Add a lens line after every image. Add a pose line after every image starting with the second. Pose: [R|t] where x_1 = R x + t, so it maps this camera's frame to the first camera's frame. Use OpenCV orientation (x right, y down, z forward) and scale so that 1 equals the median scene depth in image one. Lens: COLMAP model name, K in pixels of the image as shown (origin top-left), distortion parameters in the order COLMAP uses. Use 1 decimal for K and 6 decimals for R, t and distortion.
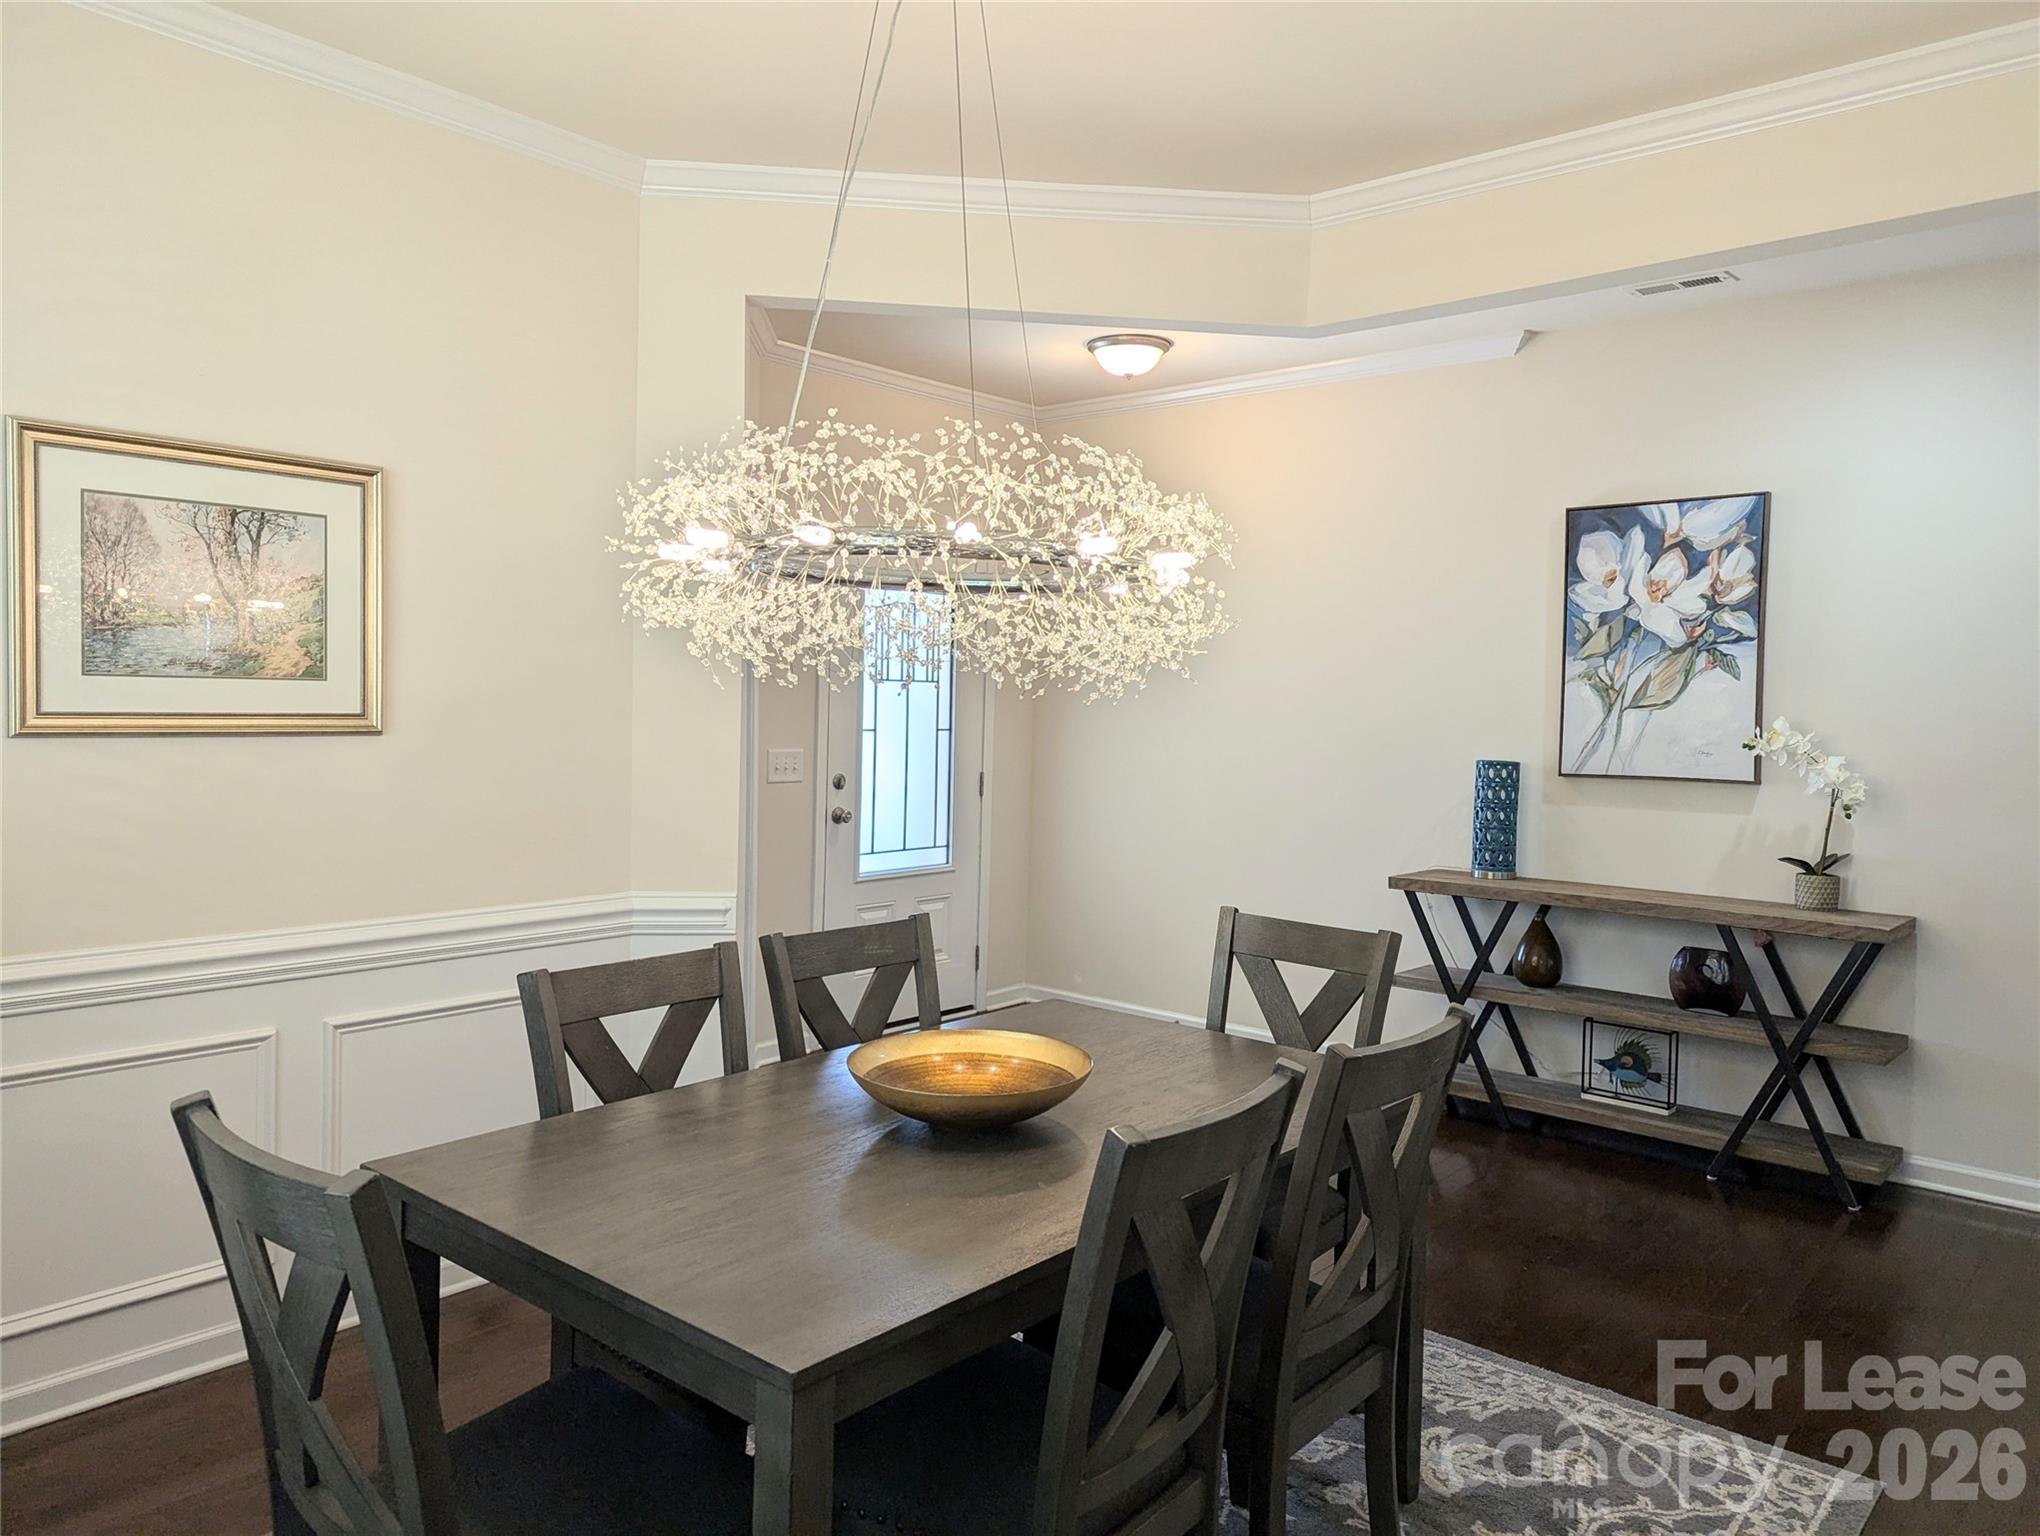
lens RADIAL K [[1449.6, 0, 1032.0], [0, 1449.6, 772.3], [0, 0, 1]] dist [0.083801, -0.068812]
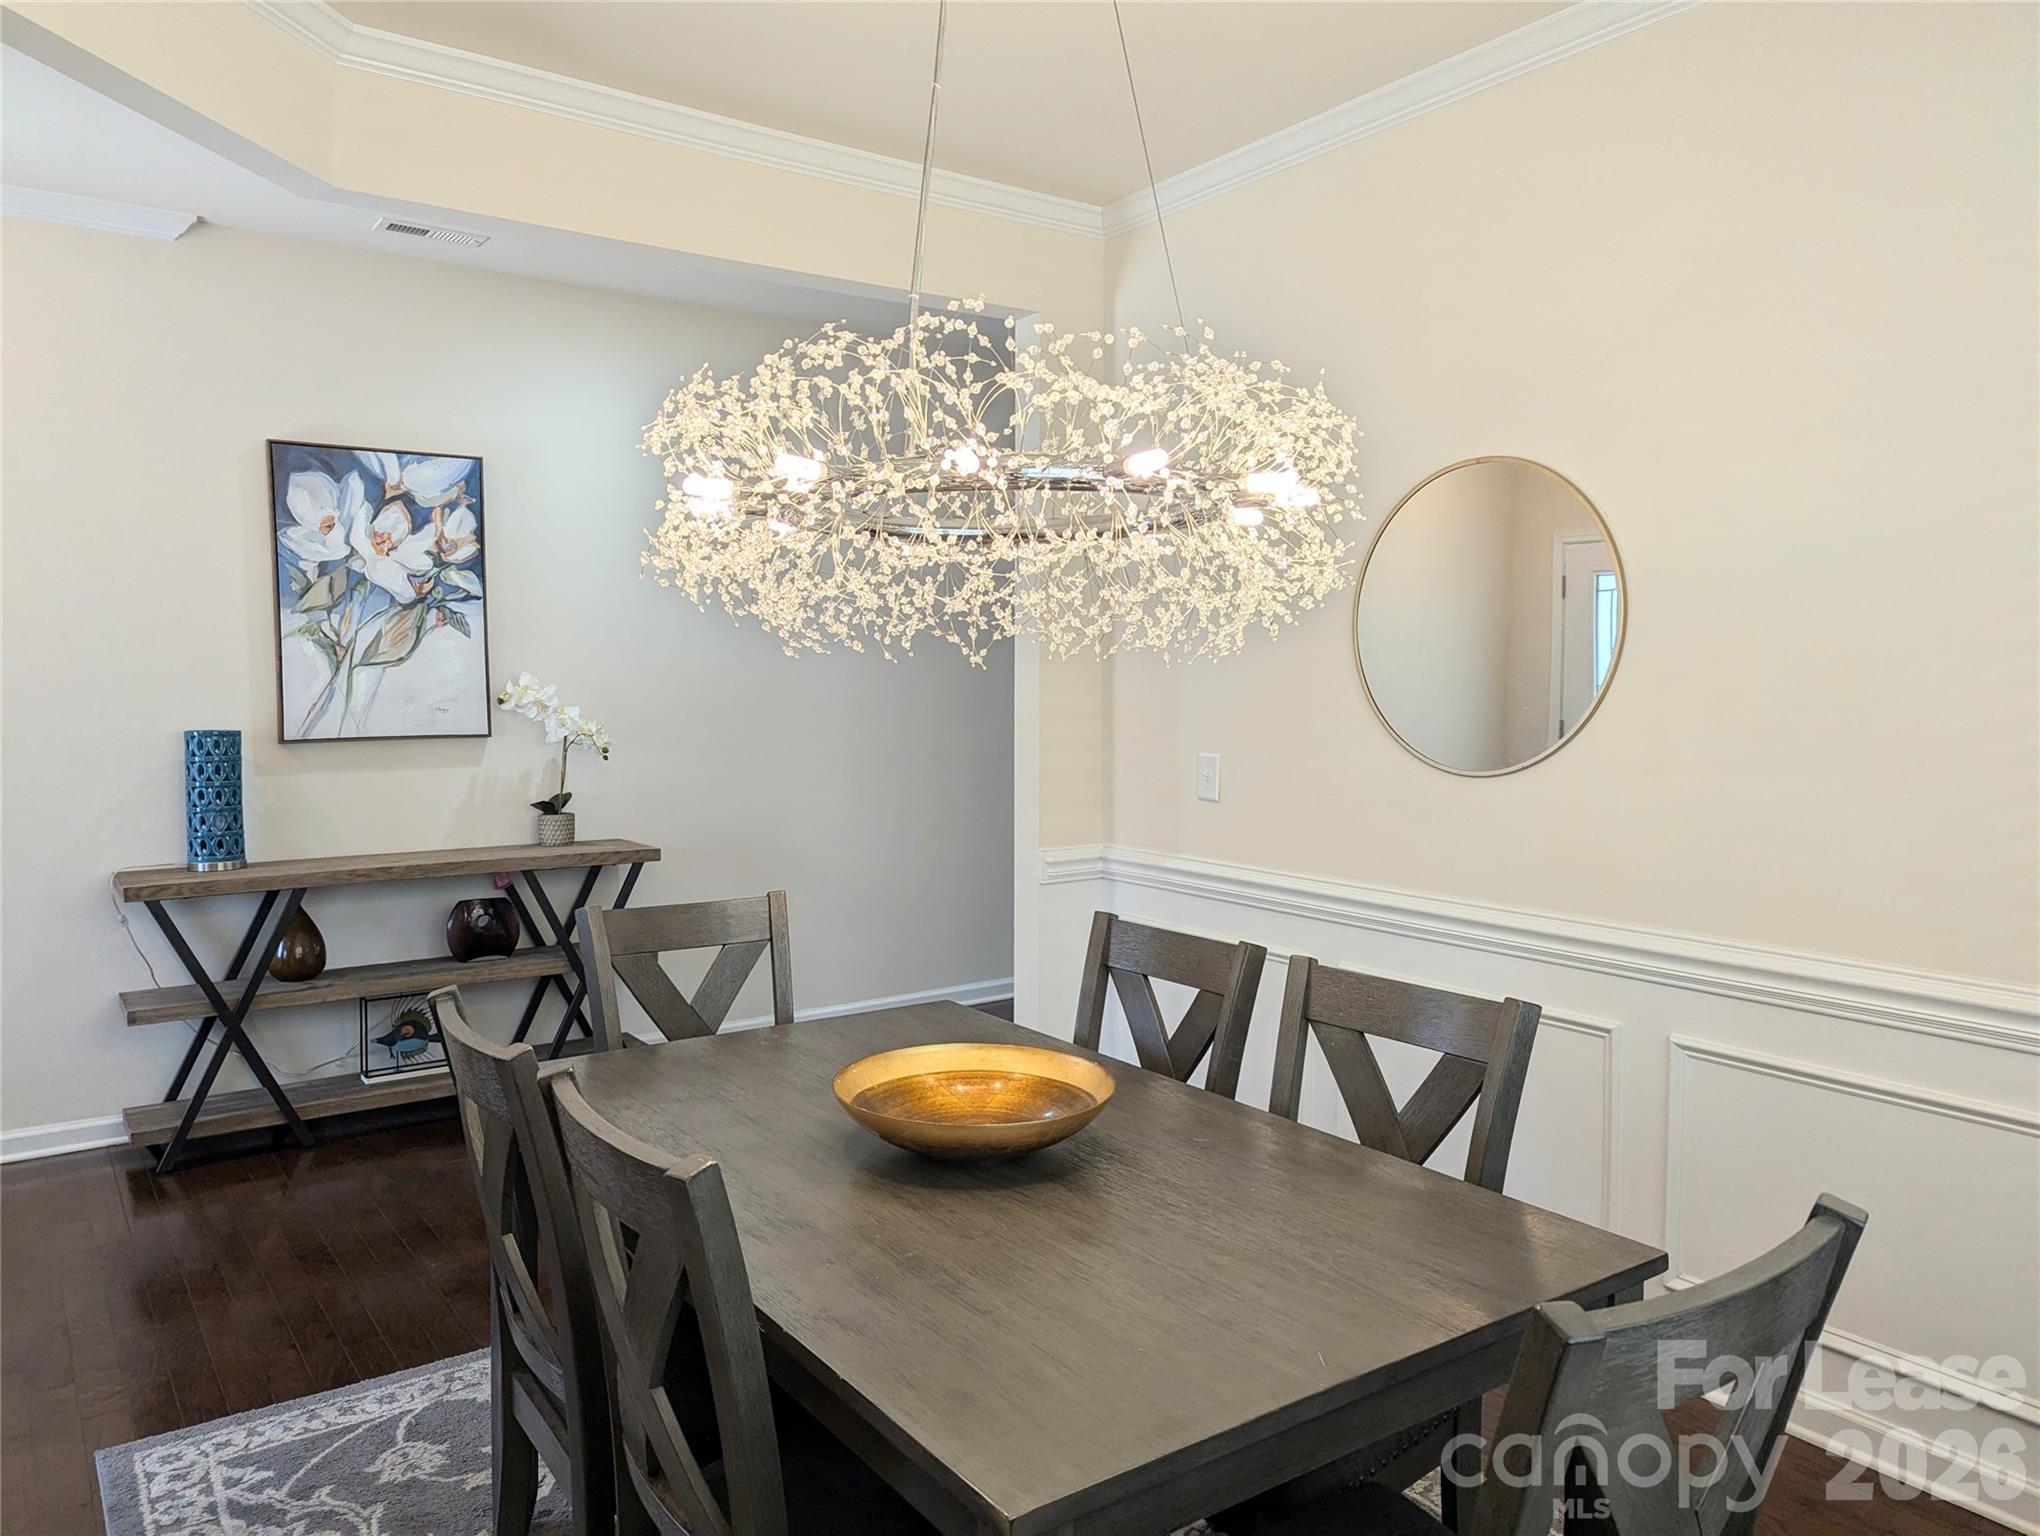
lens RADIAL K [[1449.6, 0, 1032.0], [0, 1449.6, 772.3], [0, 0, 1]] dist [0.083801, -0.068812]
pose [[0.234753, -0.088274, 0.968039, -0.419728], [0.051930, 0.995585, 0.078193, -0.027386], [-0.970667, 0.031914, 0.238301, 0.361953]]
